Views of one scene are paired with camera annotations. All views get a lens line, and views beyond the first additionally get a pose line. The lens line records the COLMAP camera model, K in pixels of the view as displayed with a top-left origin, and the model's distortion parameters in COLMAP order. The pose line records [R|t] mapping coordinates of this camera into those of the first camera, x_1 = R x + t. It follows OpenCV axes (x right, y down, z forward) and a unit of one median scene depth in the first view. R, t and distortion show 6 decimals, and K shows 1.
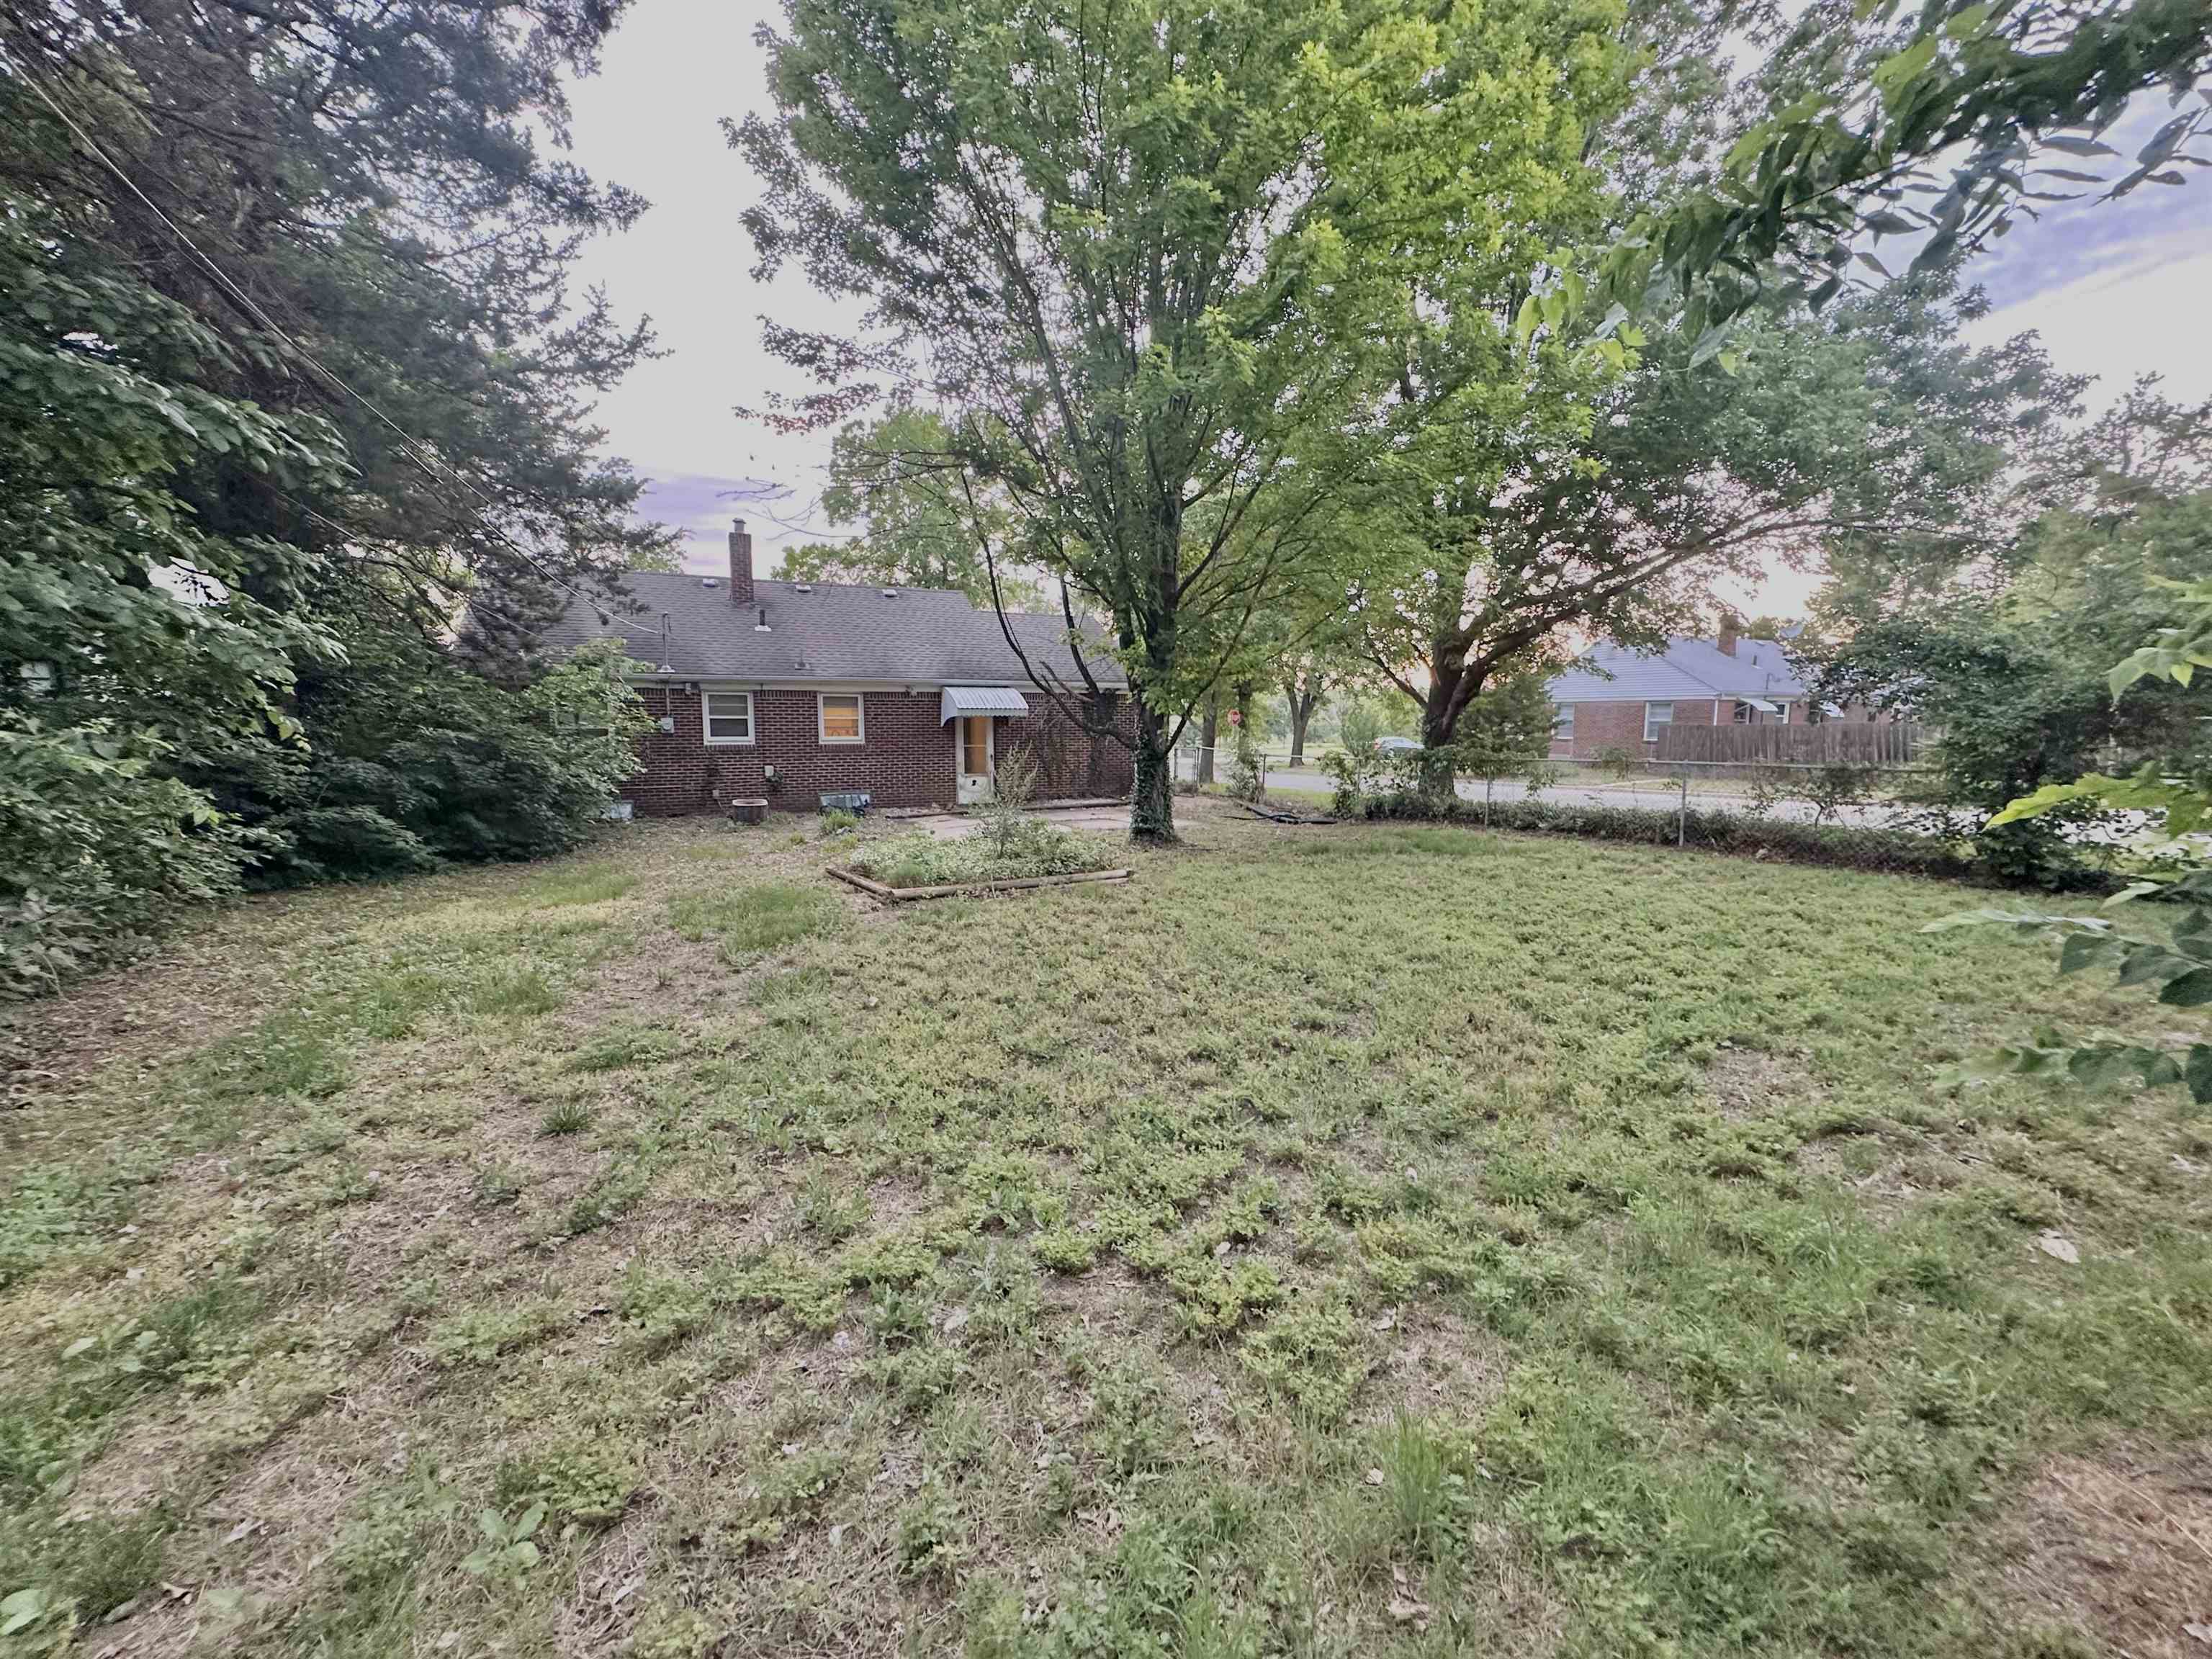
lens RADIAL K [[882.2, 0, 1109.4], [0, 882.2, 825.3], [0, 0, 1]] dist [-0.002335, -0.000361]
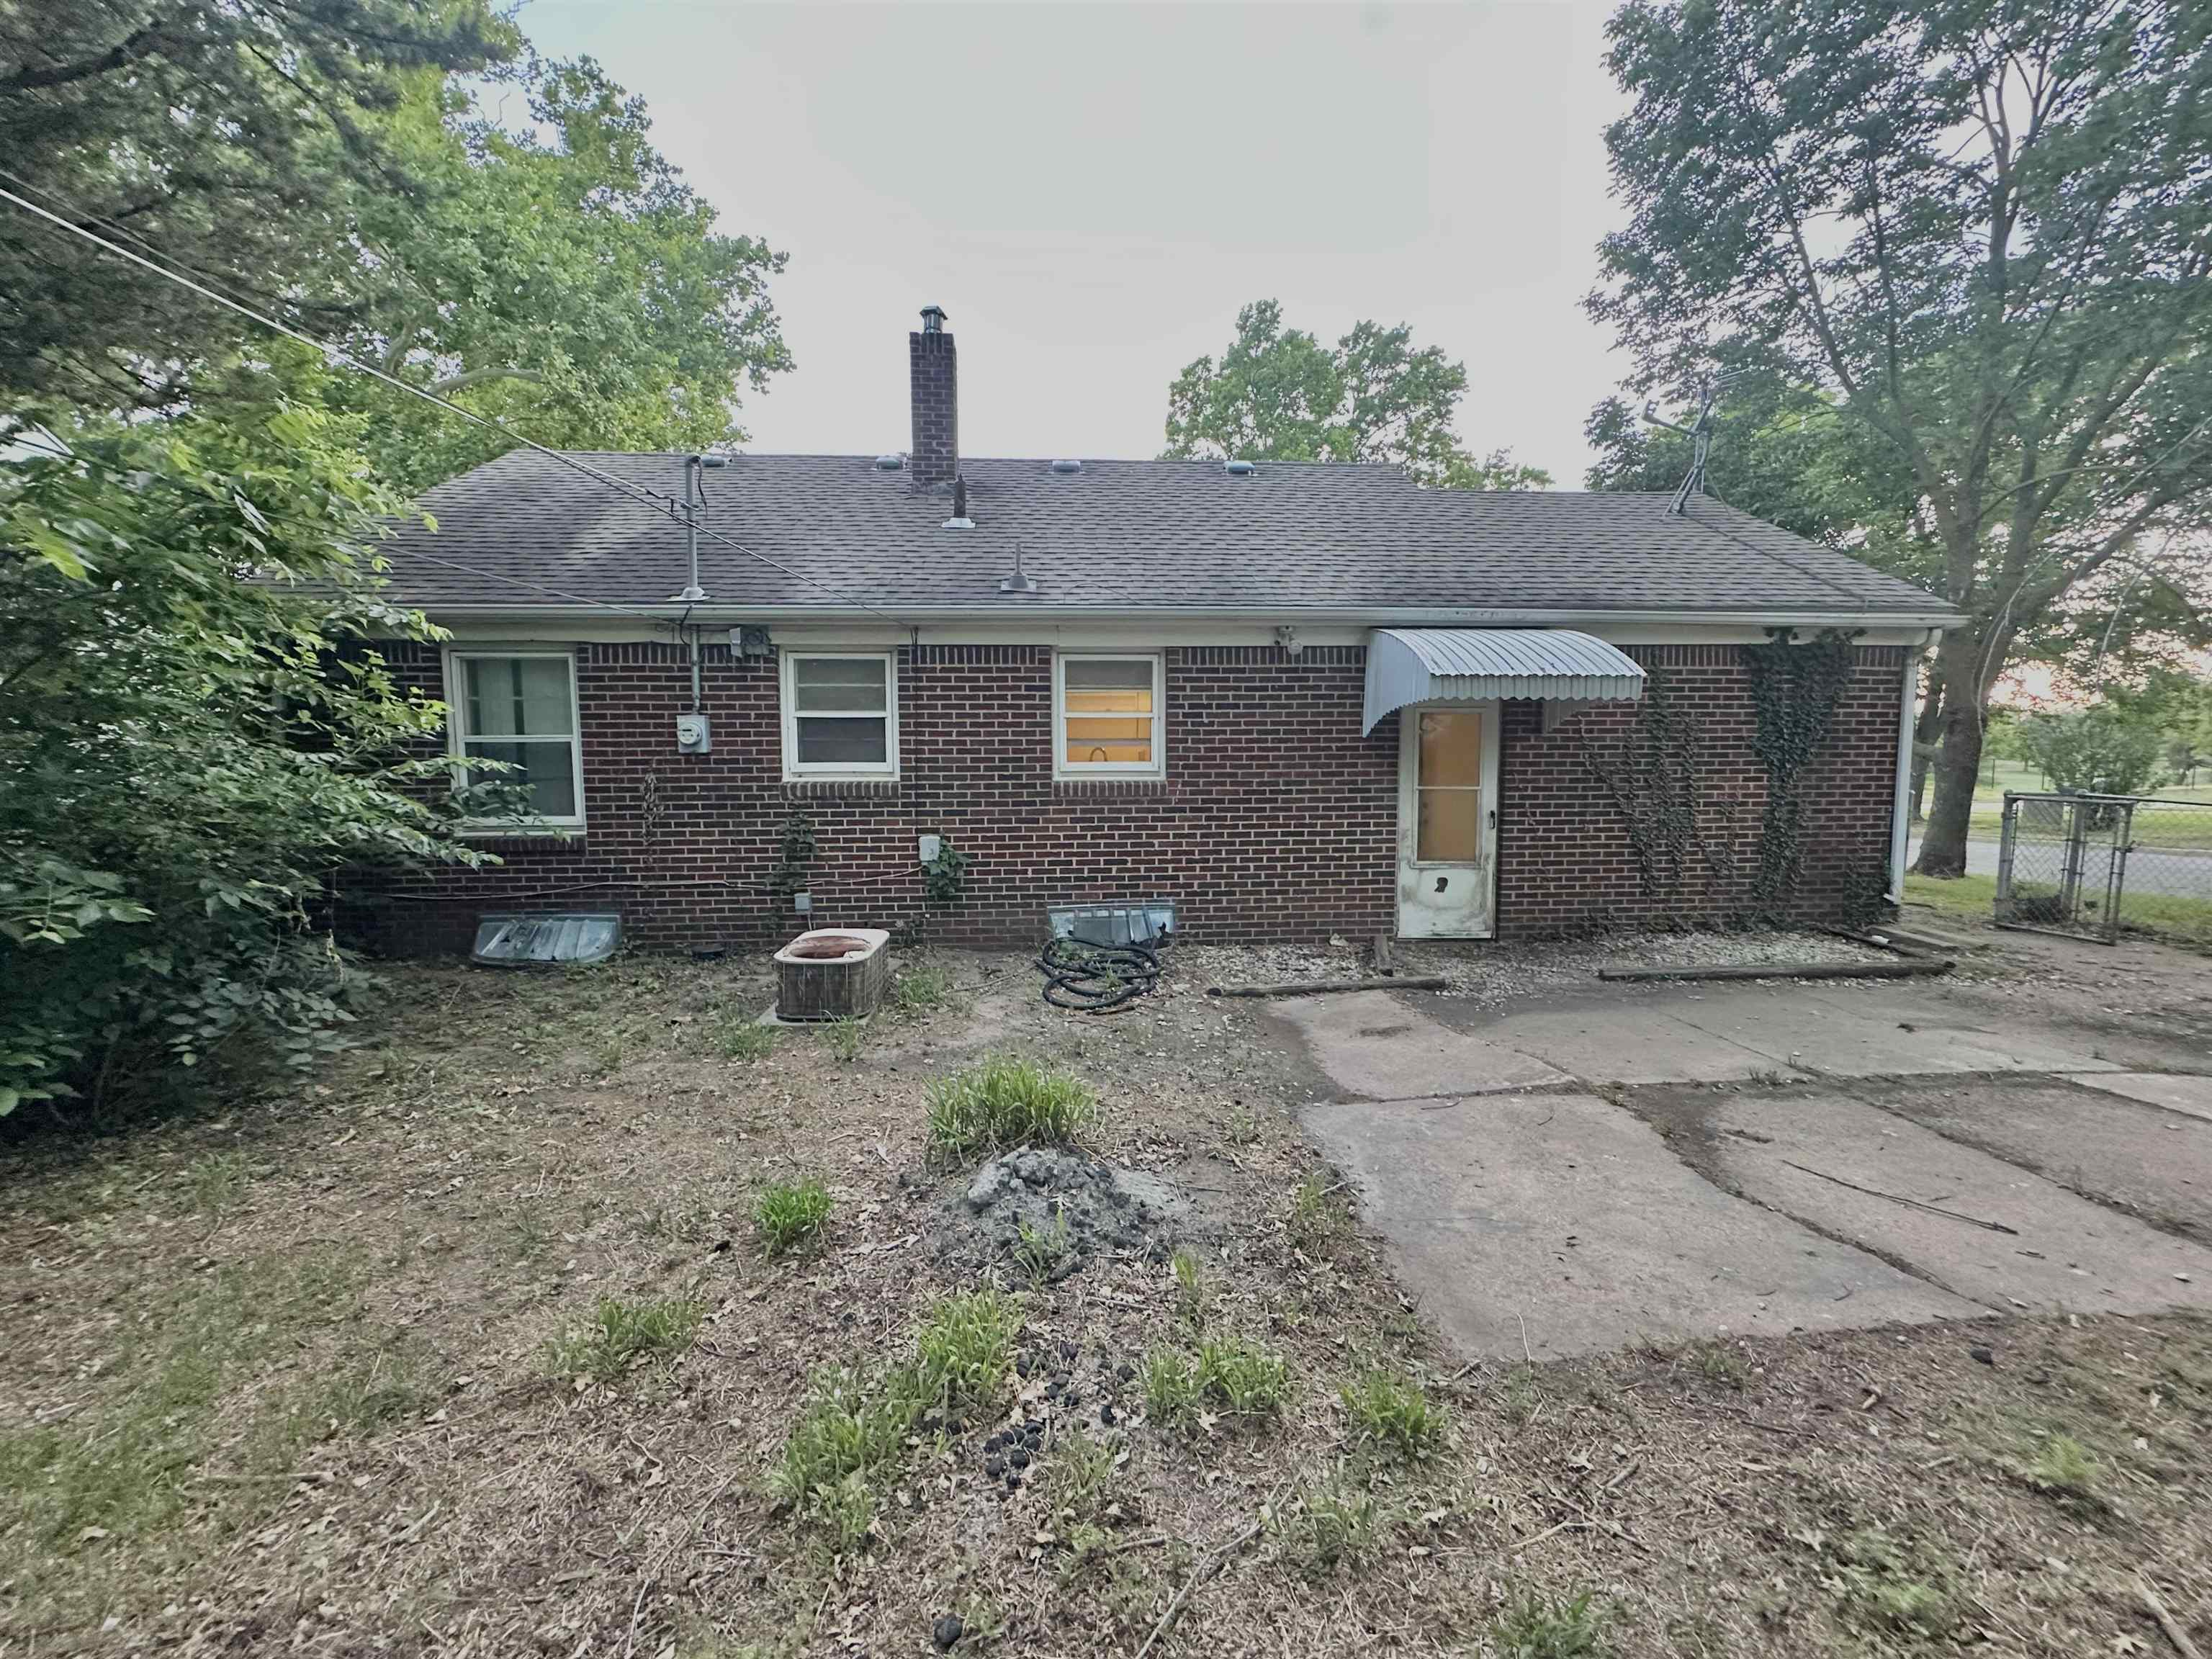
lens RADIAL K [[882.2, 0, 1107.5], [0, 882.2, 837.7], [0, 0, 1]] dist [-0.002335, -0.000361]
pose [[0.930680, 0.029533, -0.364641, -0.160032], [-0.037570, 0.999182, -0.014967, -0.061291], [0.363901, 0.027629, 0.931028, 0.635812]]
